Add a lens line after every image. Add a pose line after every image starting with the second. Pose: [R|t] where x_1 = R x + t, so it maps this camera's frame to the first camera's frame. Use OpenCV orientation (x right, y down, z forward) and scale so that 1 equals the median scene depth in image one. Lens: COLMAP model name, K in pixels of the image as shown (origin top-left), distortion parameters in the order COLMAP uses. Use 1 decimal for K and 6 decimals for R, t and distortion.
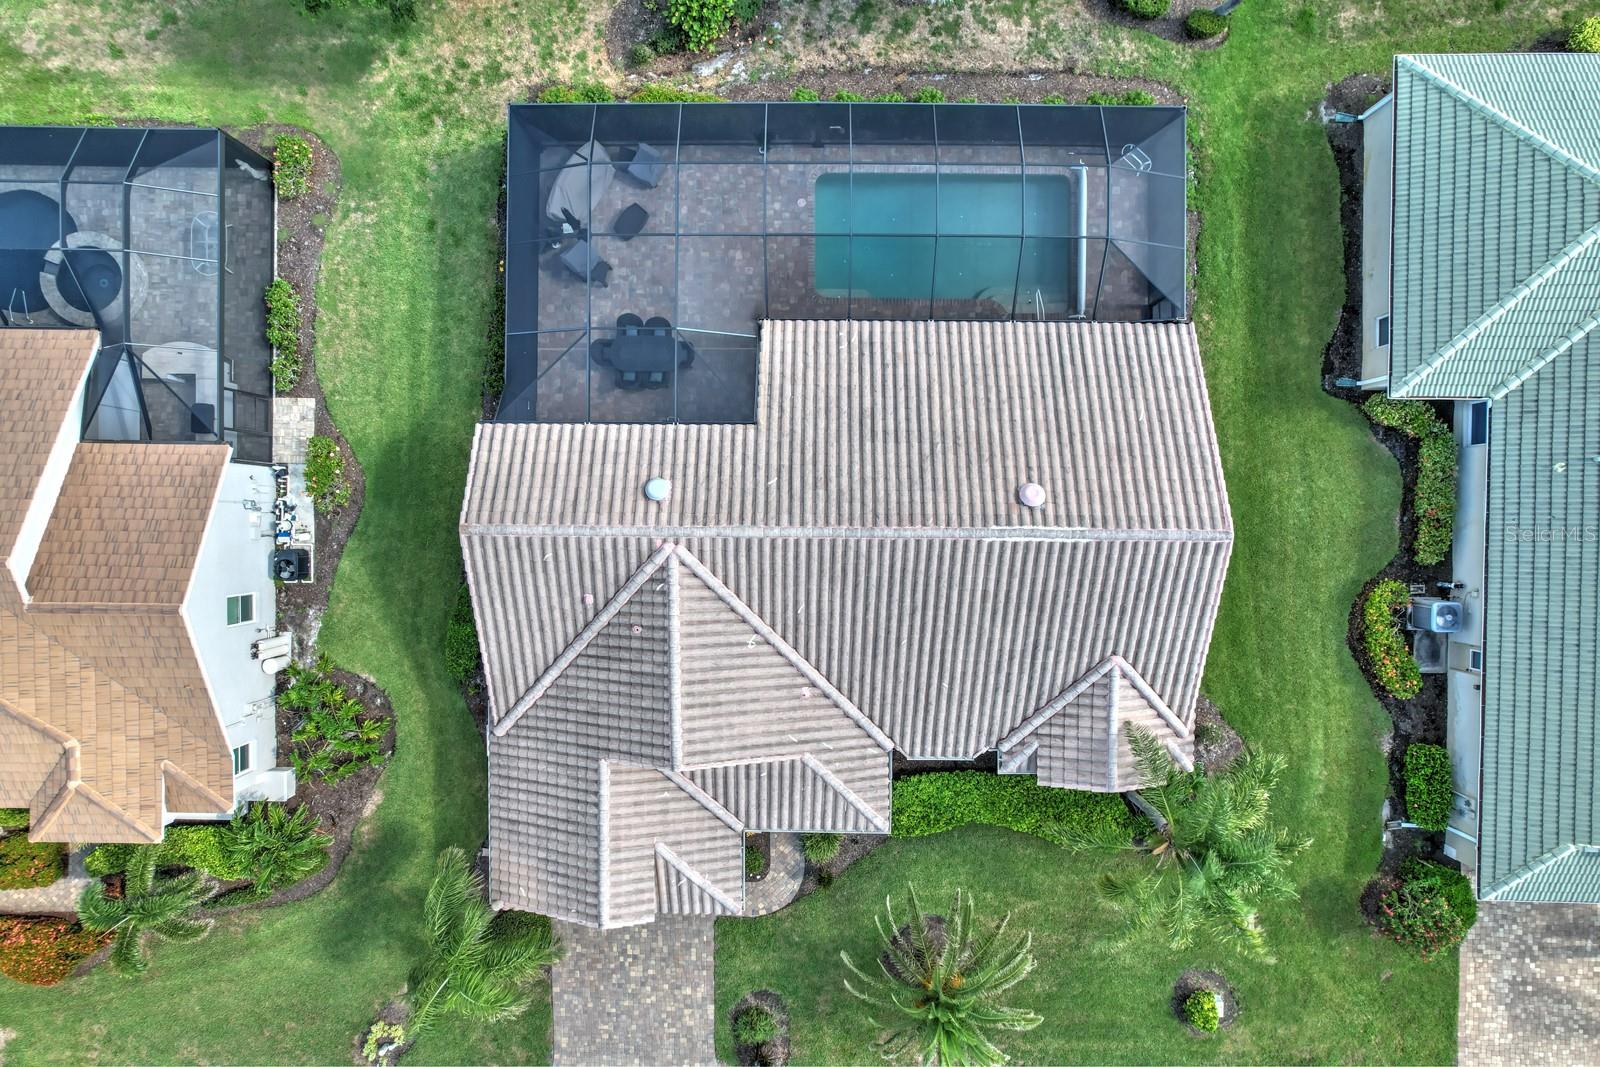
lens RADIAL K [[1011.4, 0, 802.3], [0, 1011.4, 539.7], [0, 0, 1]] dist [-0.071411, 0.062036]
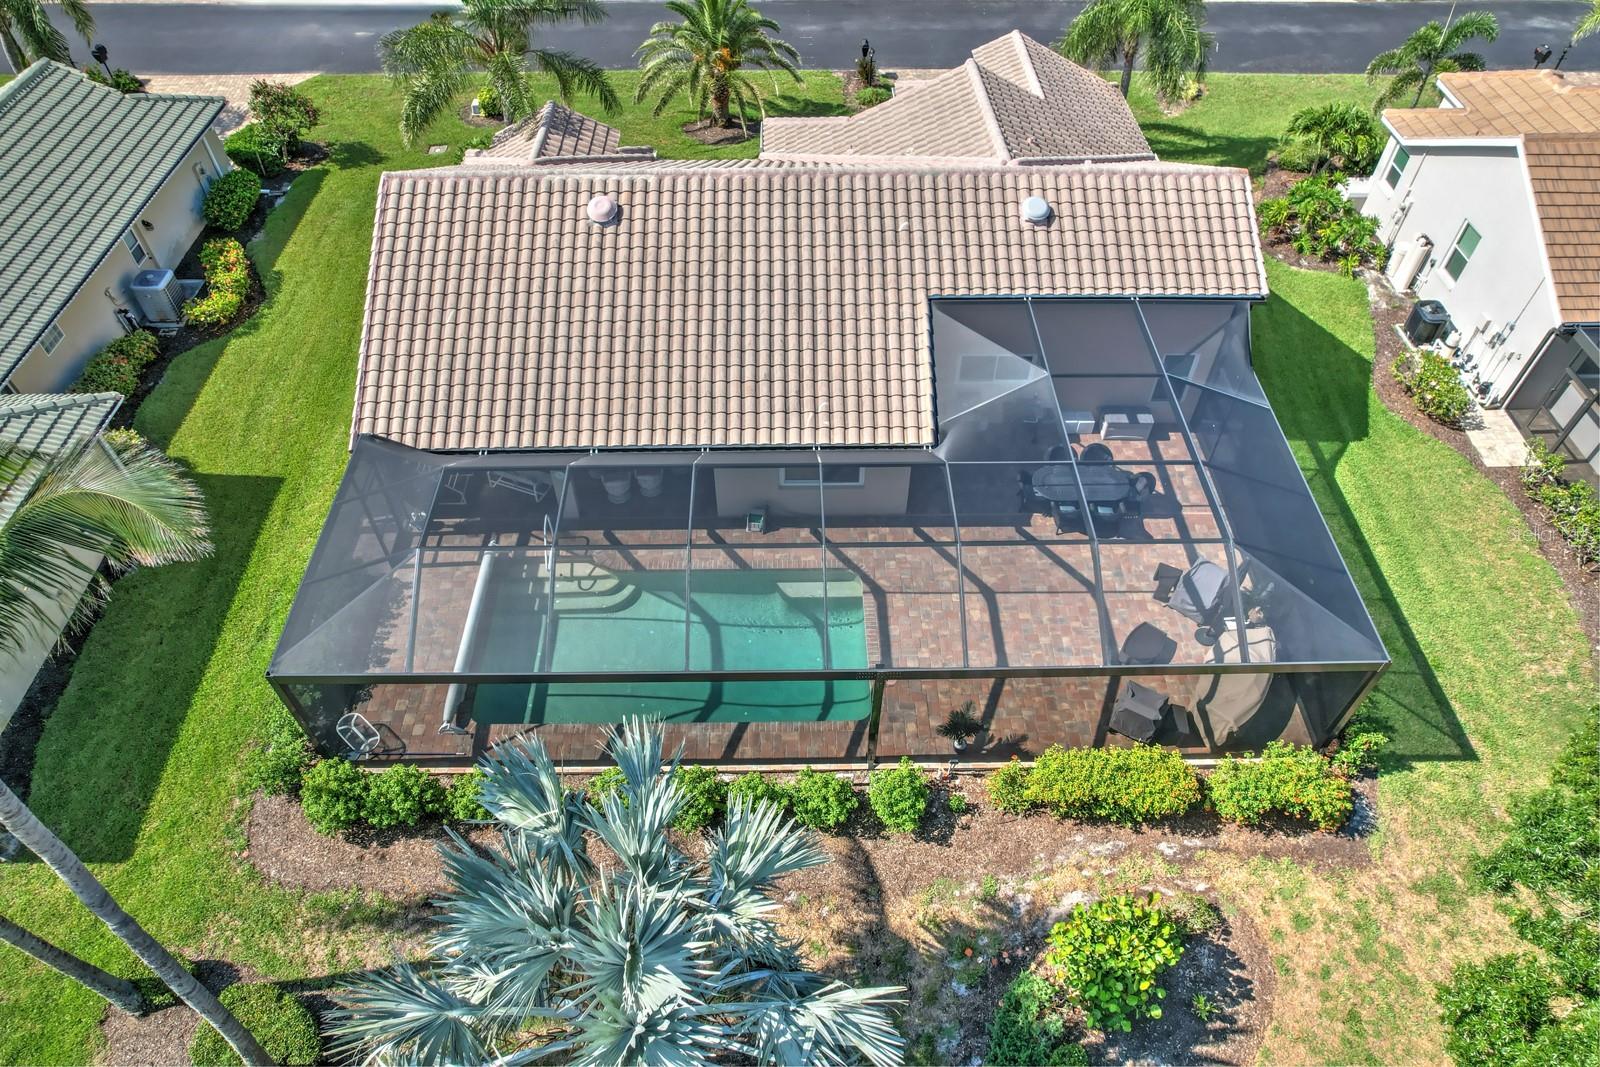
lens RADIAL K [[1011.4, 0, 802.3], [0, 1011.4, 539.7], [0, 0, 1]] dist [-0.071411, 0.062036]
pose [[-0.999693, 0.023843, -0.006760, 0.063422], [-0.022595, -0.764865, 0.643795, -0.751530], [0.010179, 0.643750, 0.765168, 0.483638]]
